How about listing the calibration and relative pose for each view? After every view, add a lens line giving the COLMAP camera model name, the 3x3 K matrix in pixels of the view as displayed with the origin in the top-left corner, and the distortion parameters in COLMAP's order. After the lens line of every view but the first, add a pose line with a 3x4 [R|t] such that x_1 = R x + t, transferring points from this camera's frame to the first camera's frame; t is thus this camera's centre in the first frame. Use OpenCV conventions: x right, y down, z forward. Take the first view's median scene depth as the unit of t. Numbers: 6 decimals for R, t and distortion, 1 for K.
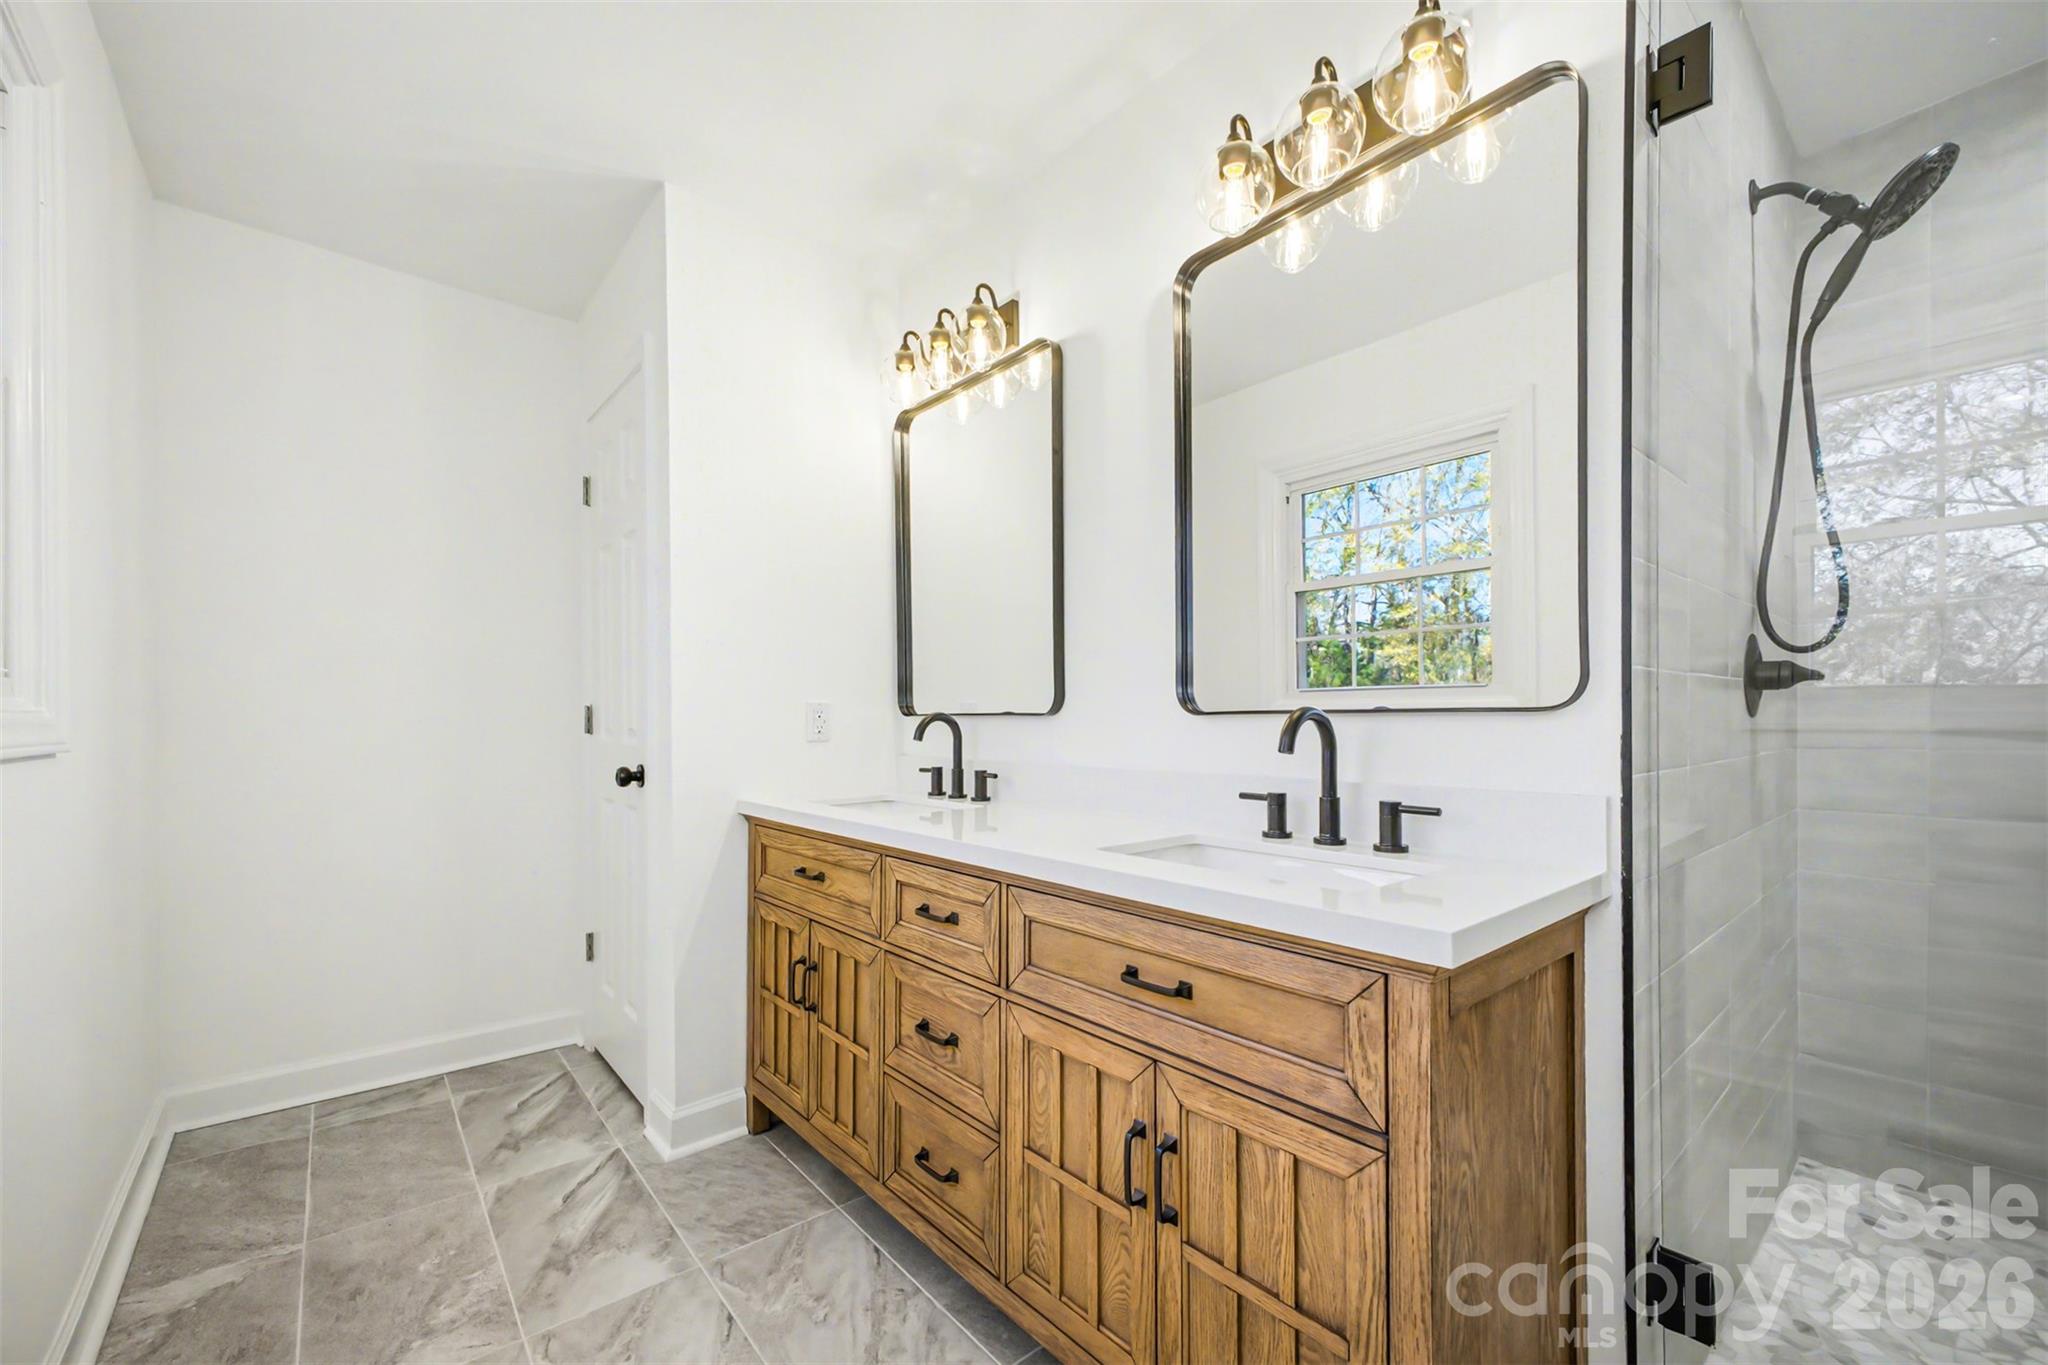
lens RADIAL K [[832.5, 0, 1020.7], [0, 832.5, 718.4], [0, 0, 1]] dist [0.002823, -0.000003]
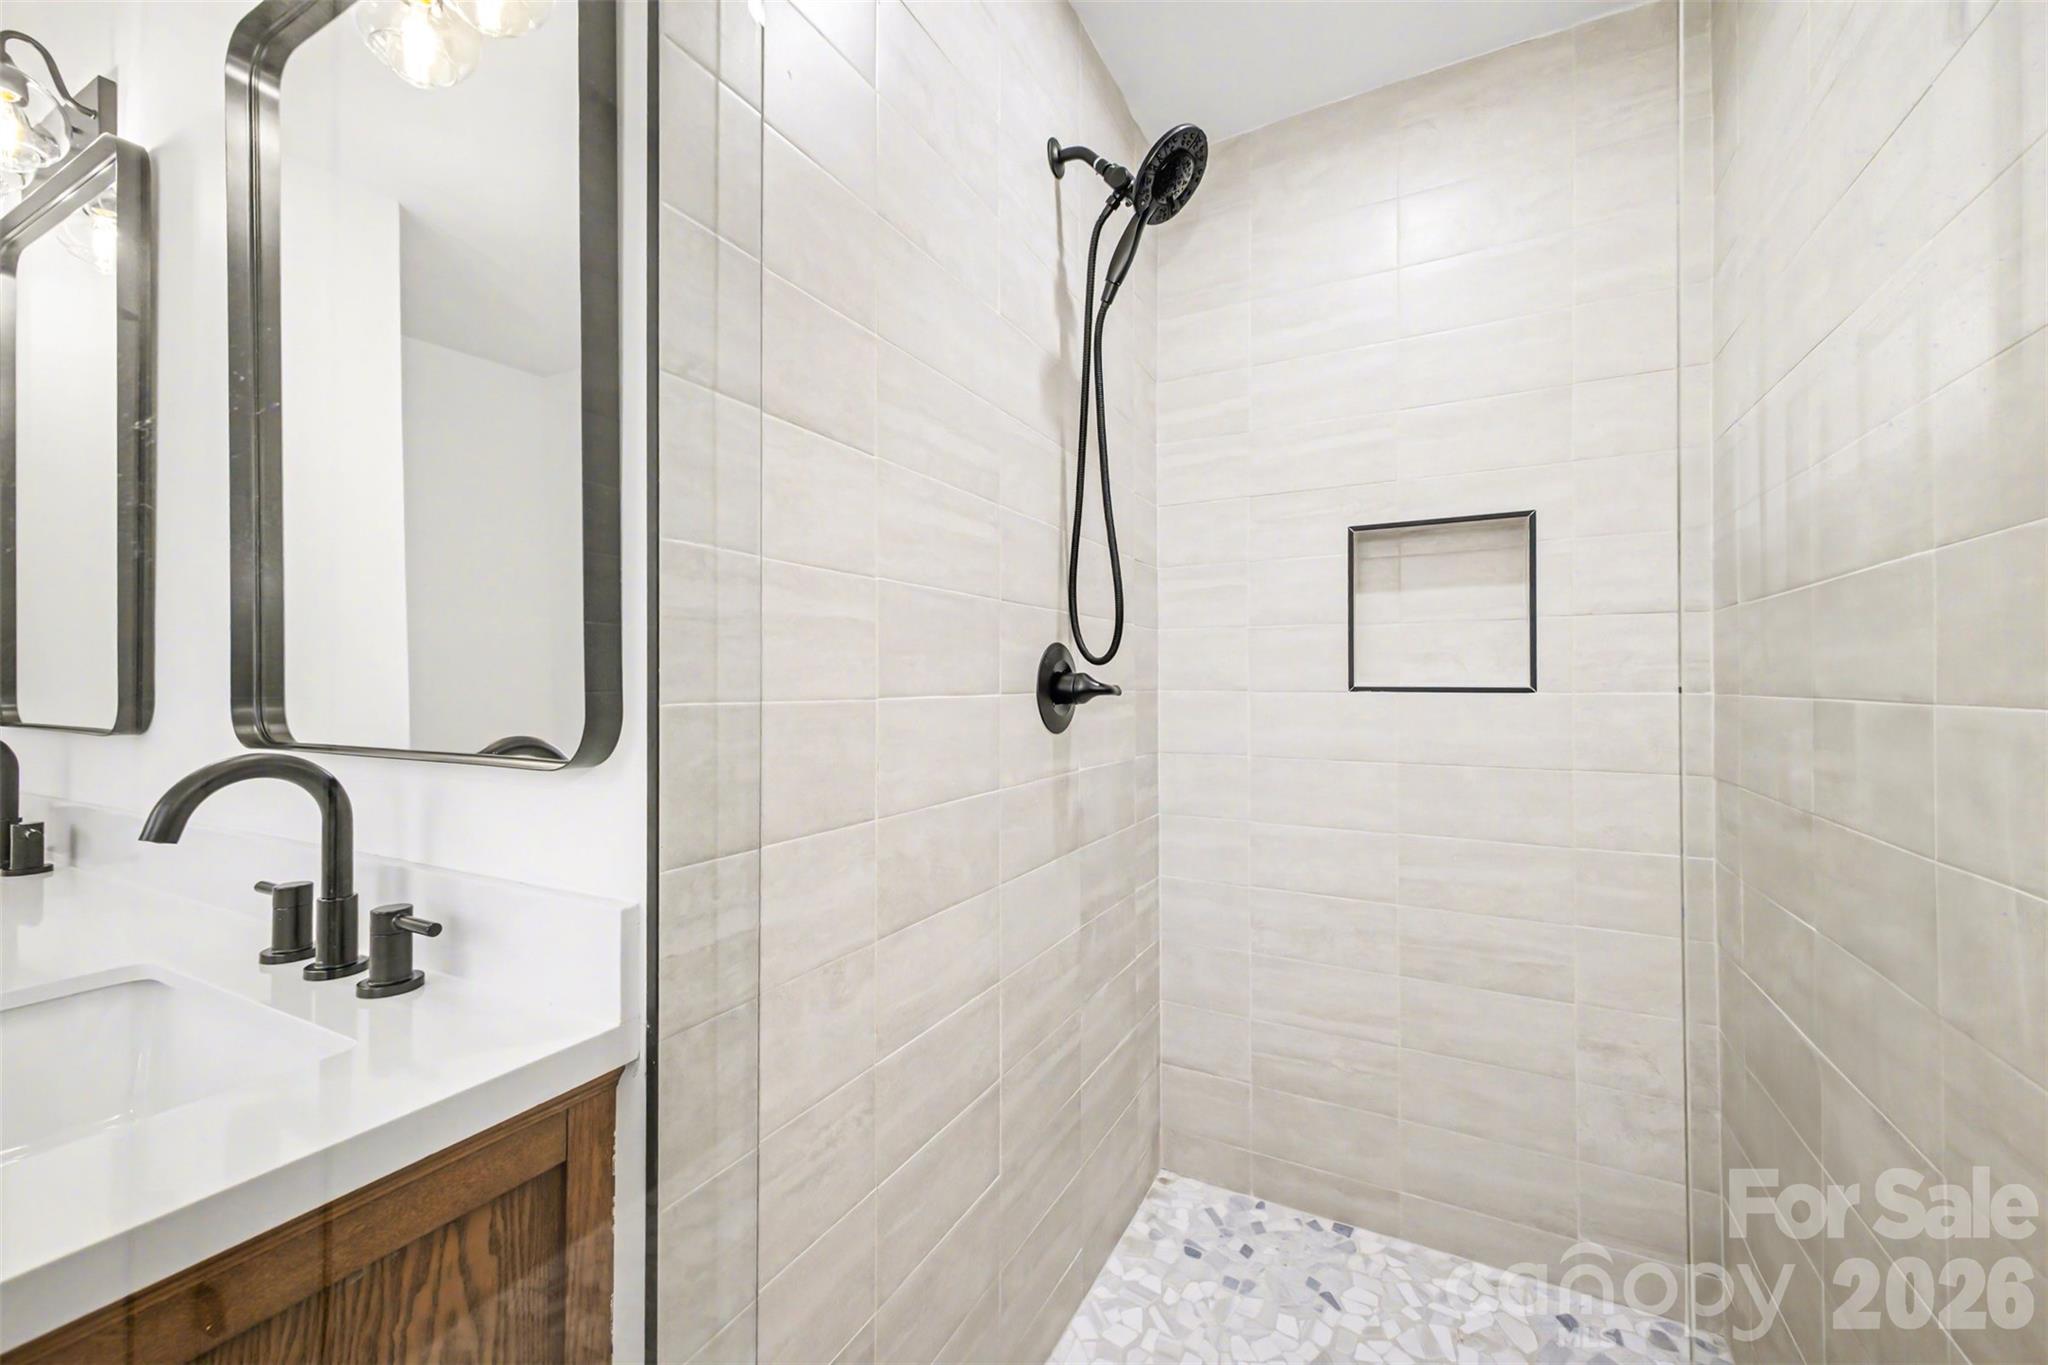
lens RADIAL K [[831.8, 0, 1023.0], [0, 831.8, 674.7], [0, 0, 1]] dist [0.000982, -0.000180]
pose [[0.921461, 0.008854, 0.388370, 0.520749], [-0.002449, 0.999853, -0.016984, -0.052679], [-0.388463, 0.014699, 0.921347, 0.202392]]
